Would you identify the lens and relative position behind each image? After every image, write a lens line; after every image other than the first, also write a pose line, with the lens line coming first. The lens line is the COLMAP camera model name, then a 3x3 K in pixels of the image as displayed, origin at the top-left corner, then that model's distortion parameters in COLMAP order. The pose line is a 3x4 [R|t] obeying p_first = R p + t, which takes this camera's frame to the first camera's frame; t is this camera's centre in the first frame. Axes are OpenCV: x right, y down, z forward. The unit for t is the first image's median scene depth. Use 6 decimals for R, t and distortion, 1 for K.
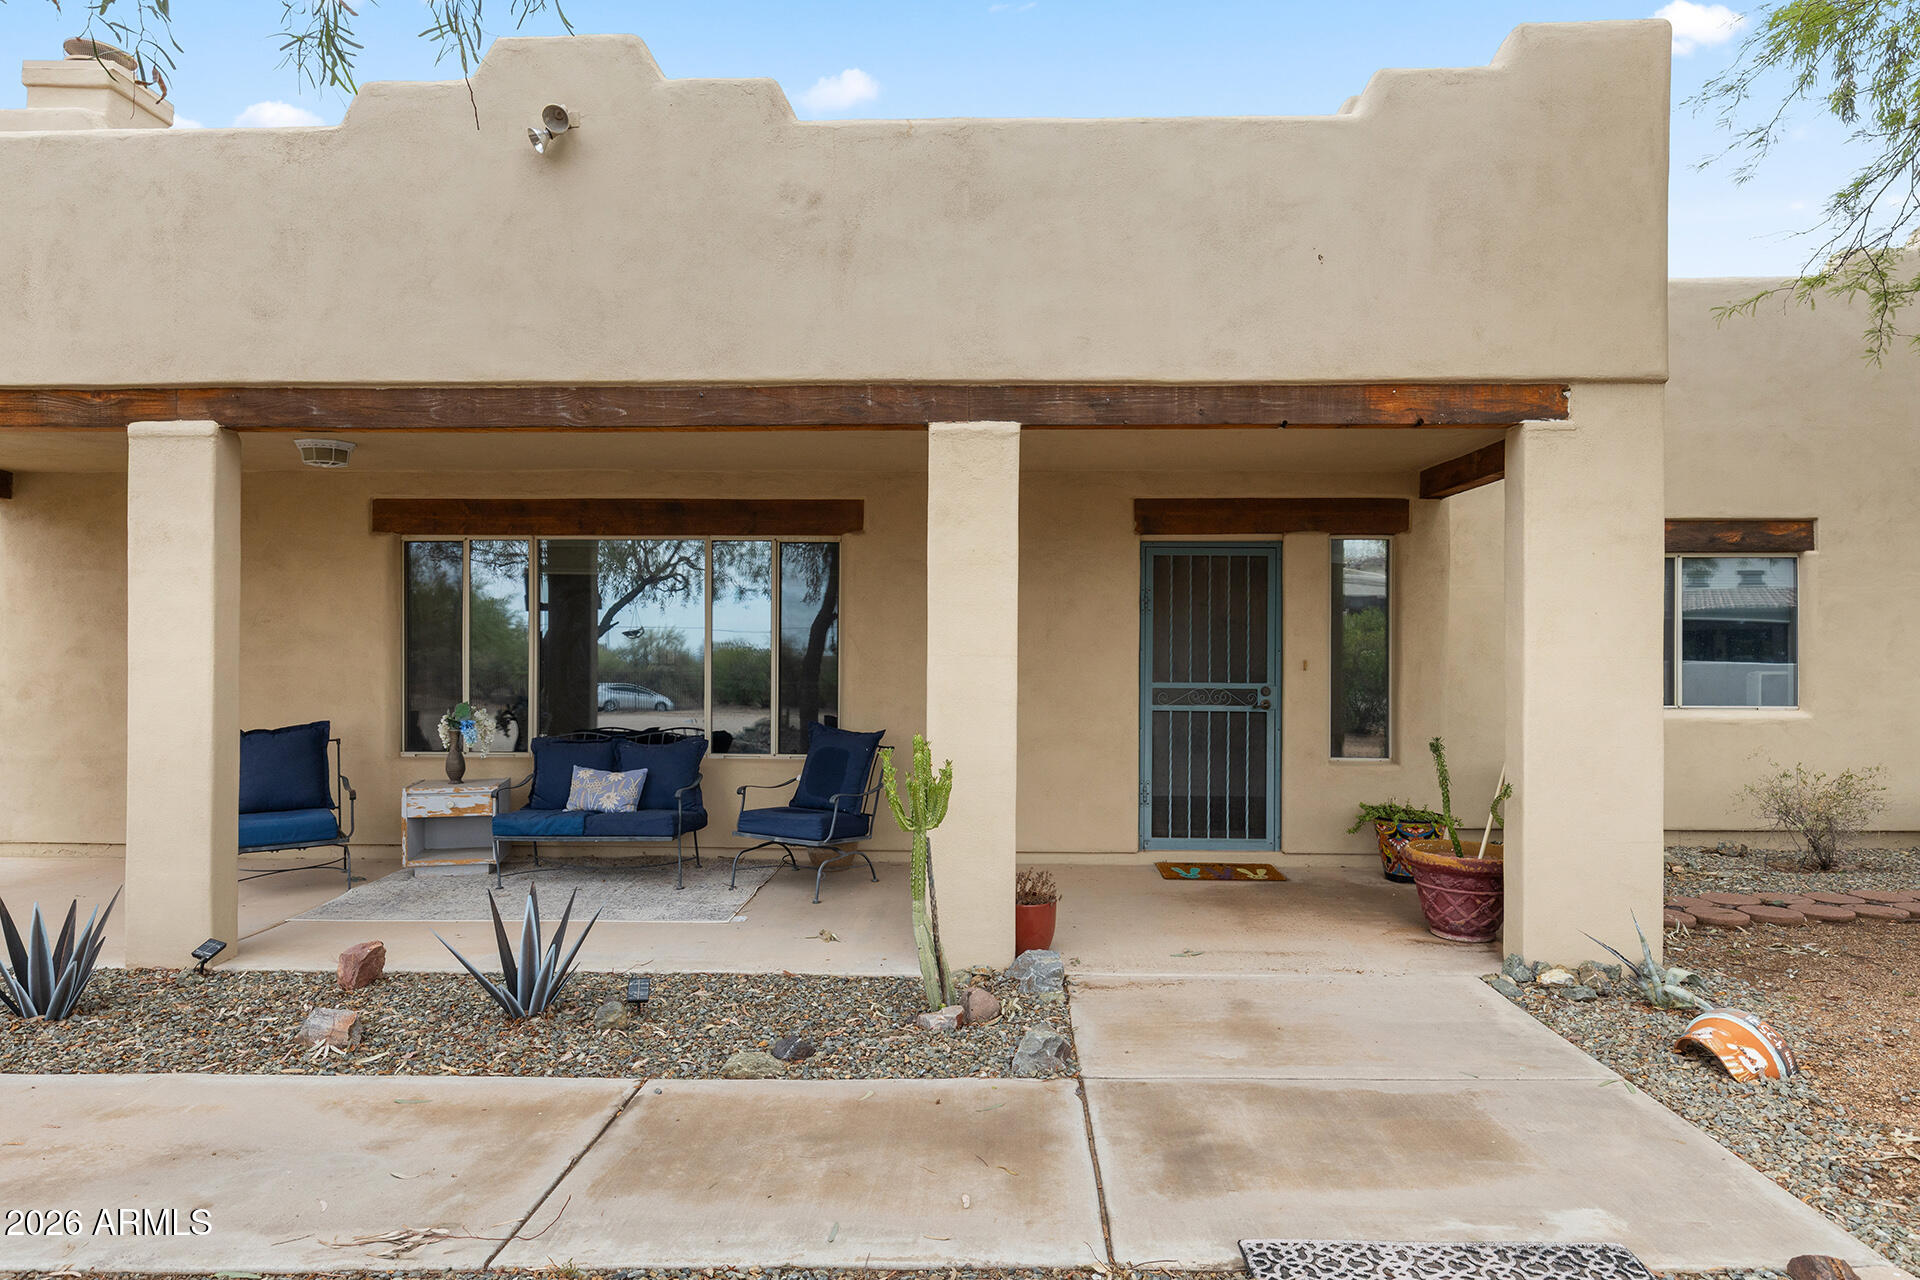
lens RADIAL K [[1135.2, 0, 957.2], [0, 1135.2, 647.3], [0, 0, 1]] dist [0.005455, -0.004703]
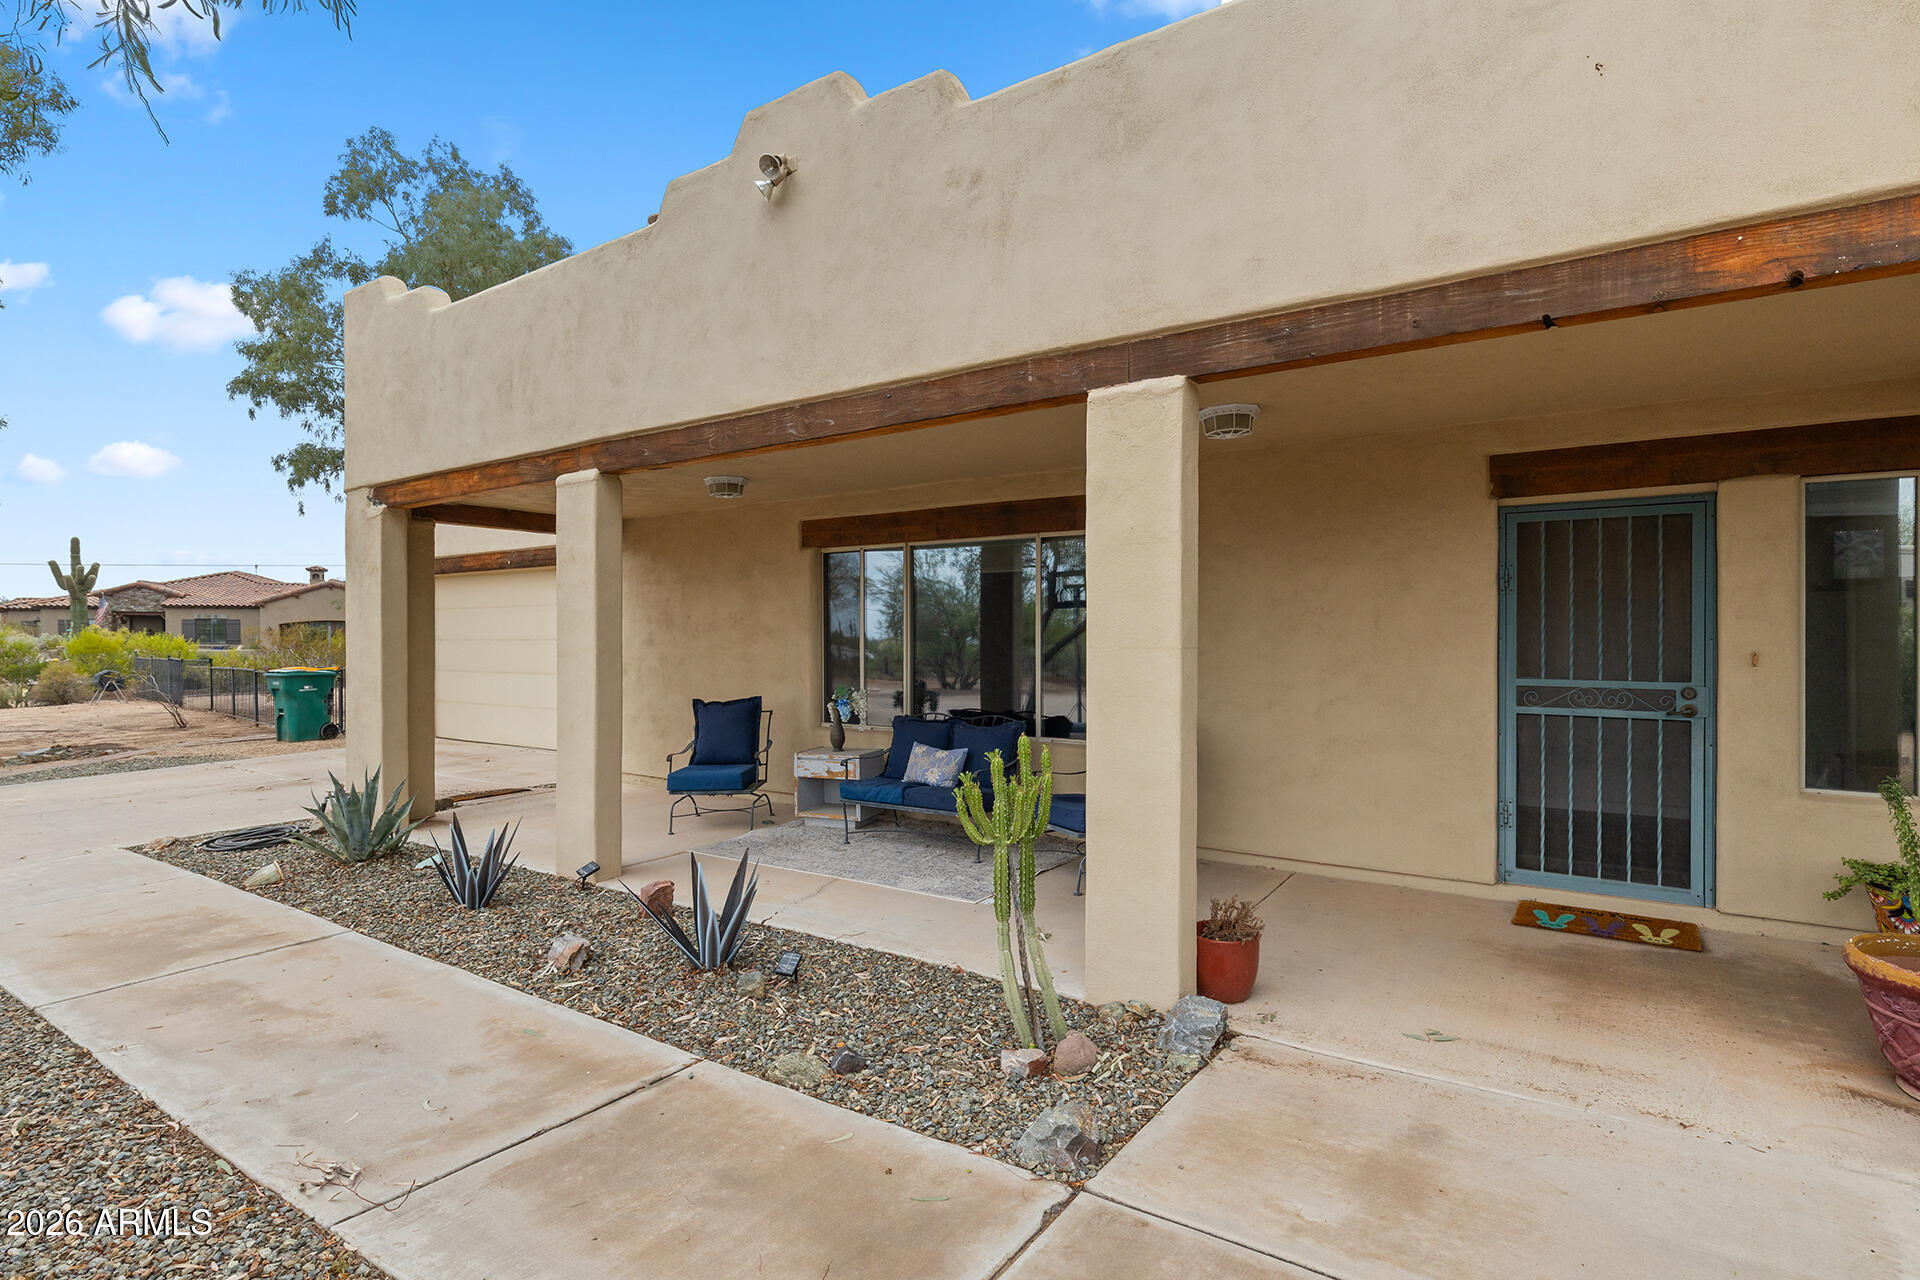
lens RADIAL K [[950.3, 0, 956.5], [0, 950.3, 637.0], [0, 0, 1]] dist [-0.002759, -0.000358]
pose [[0.841315, -0.004314, -0.540527, 0.290686], [0.005376, 0.999985, 0.000387, -0.001971], [0.540518, -0.003231, 0.841326, 0.298865]]
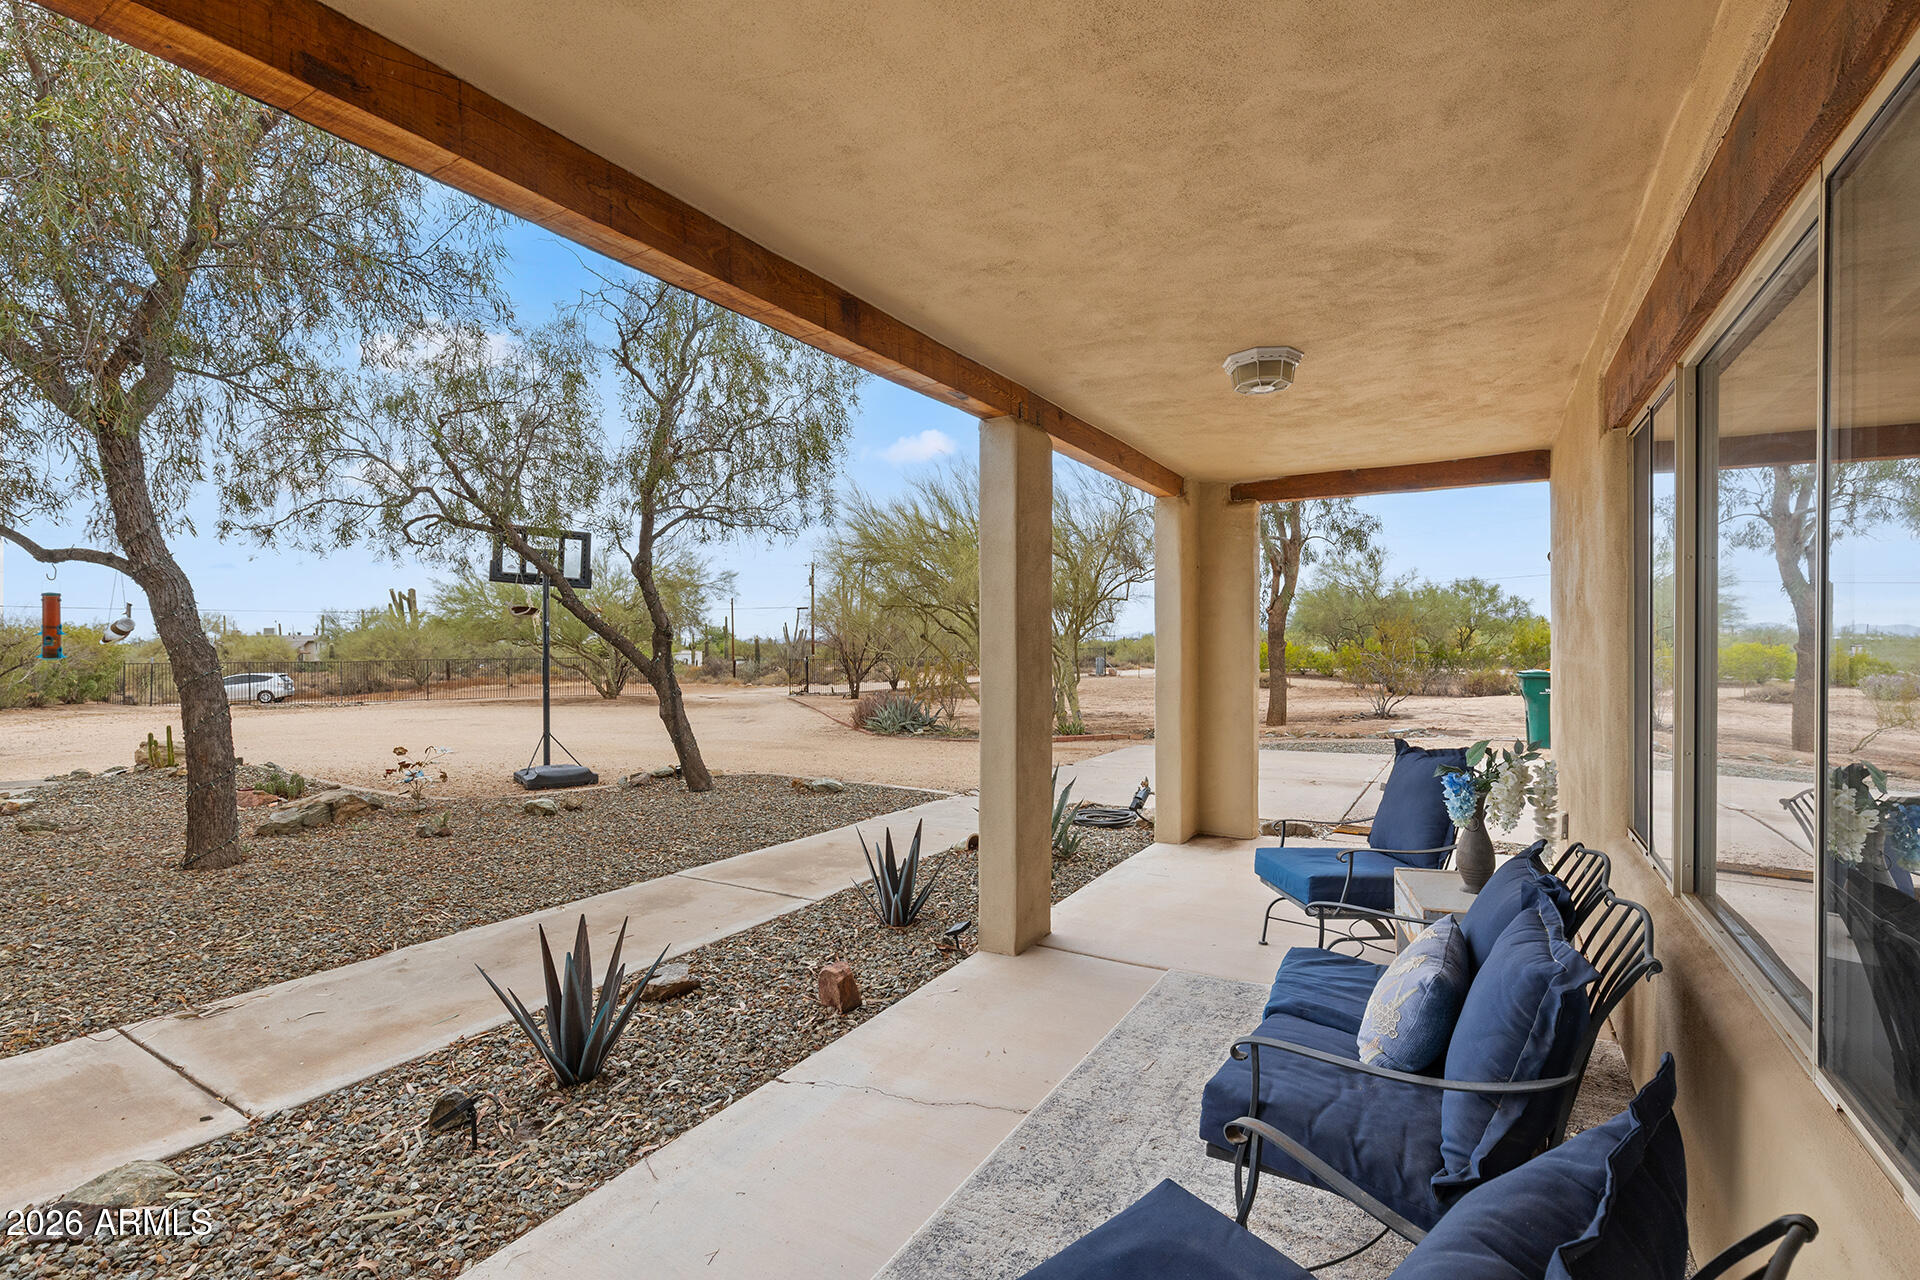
lens RADIAL K [[910.1, 0, 958.5], [0, 910.1, 642.2], [0, 0, 1]] dist [0.000262, 0.000212]
pose [[-0.485328, 0.003405, -0.874325, 0.059220], [-0.001826, 0.999986, 0.004908, 0.003154], [0.874330, 0.003979, -0.485315, 1.363910]]
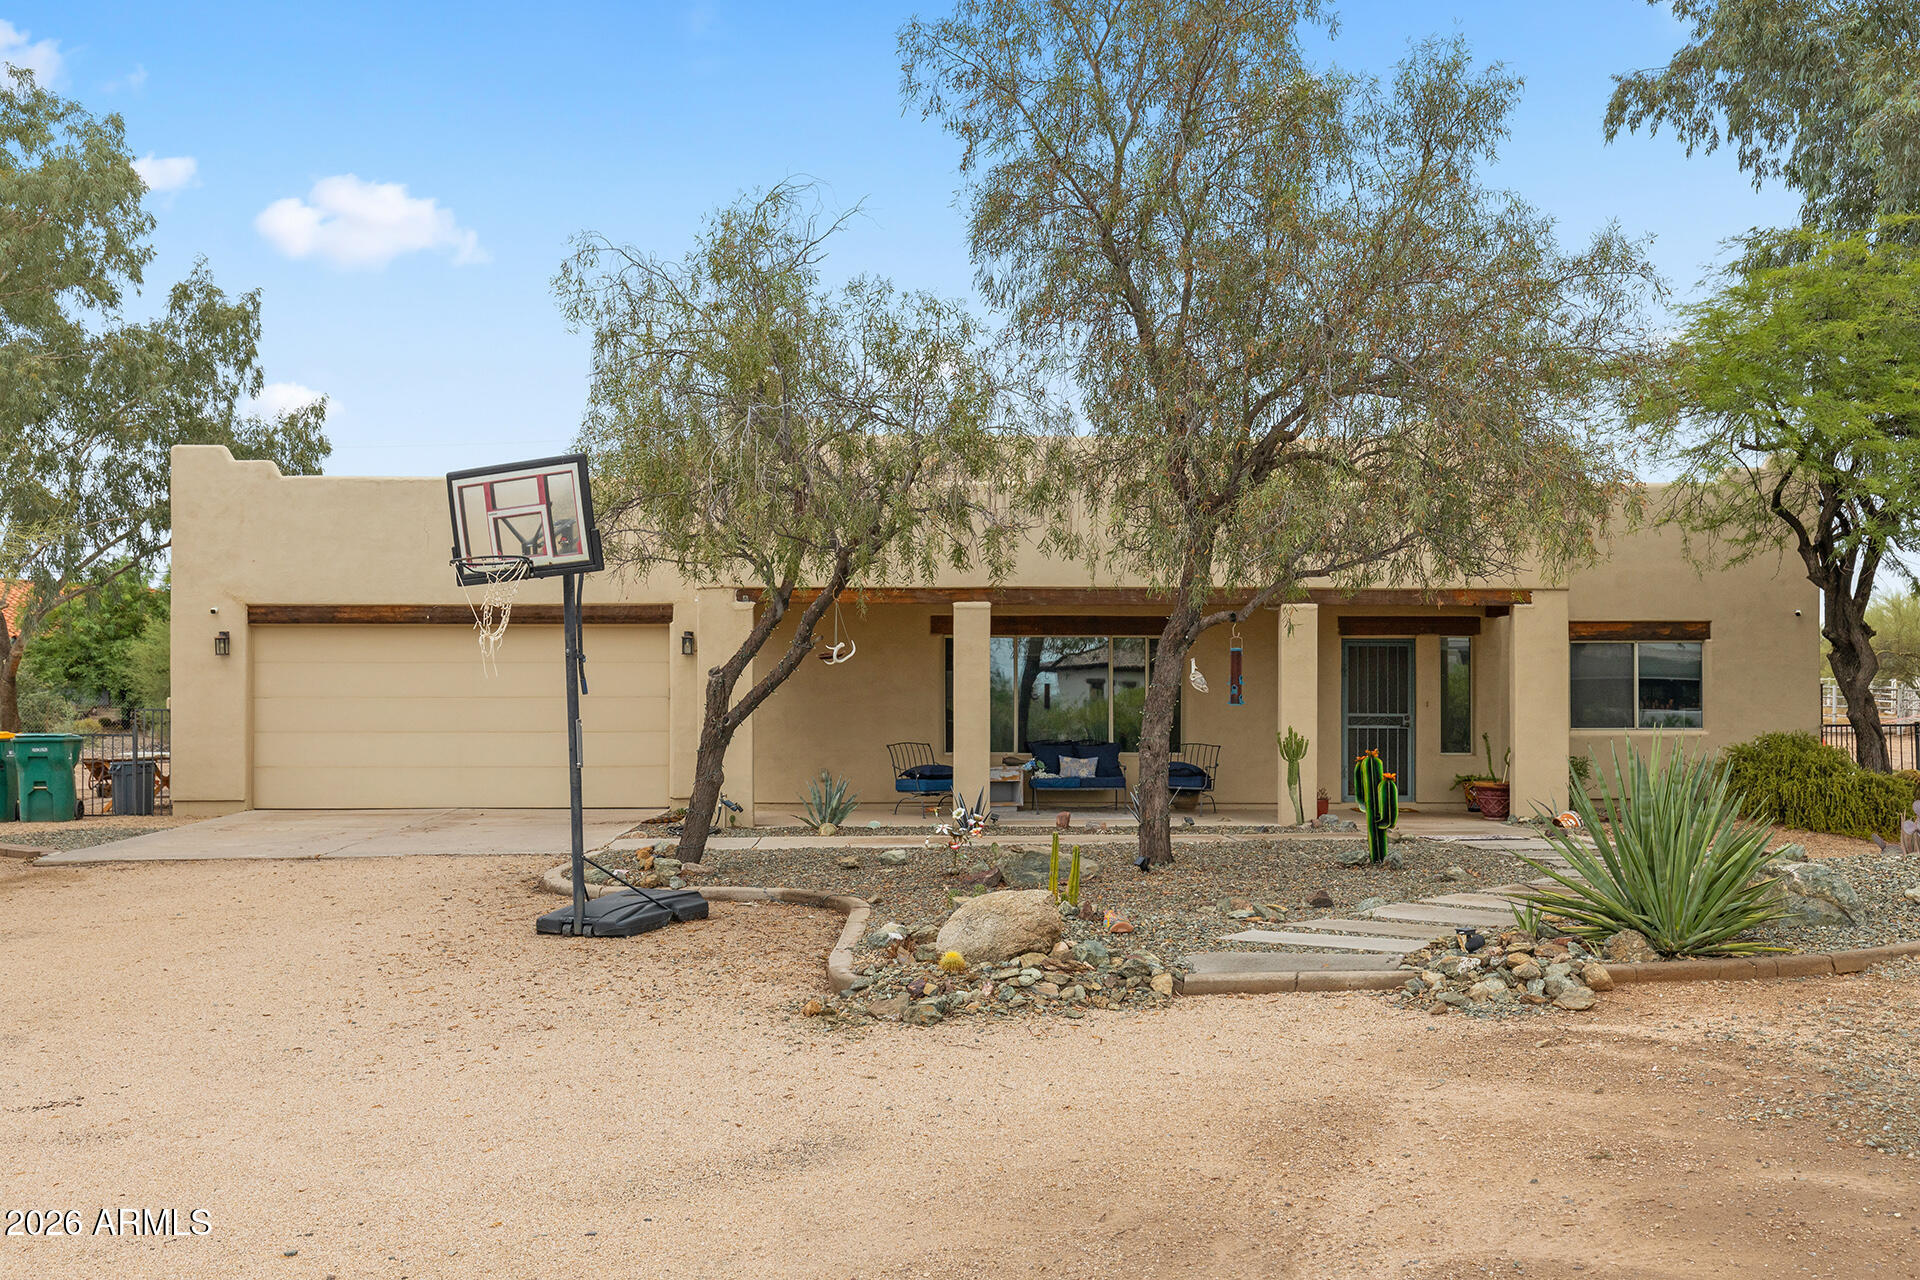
lens RADIAL K [[1953.4, 0, 951.6], [0, 1953.4, 689.2], [0, 0, 1]] dist [0.014530, 0.000000]
pose [[0.997333, -0.001812, 0.072959, -1.037341], [0.002199, 0.999984, -0.005222, 0.008850], [-0.072948, 0.005369, 0.997321, -3.149293]]
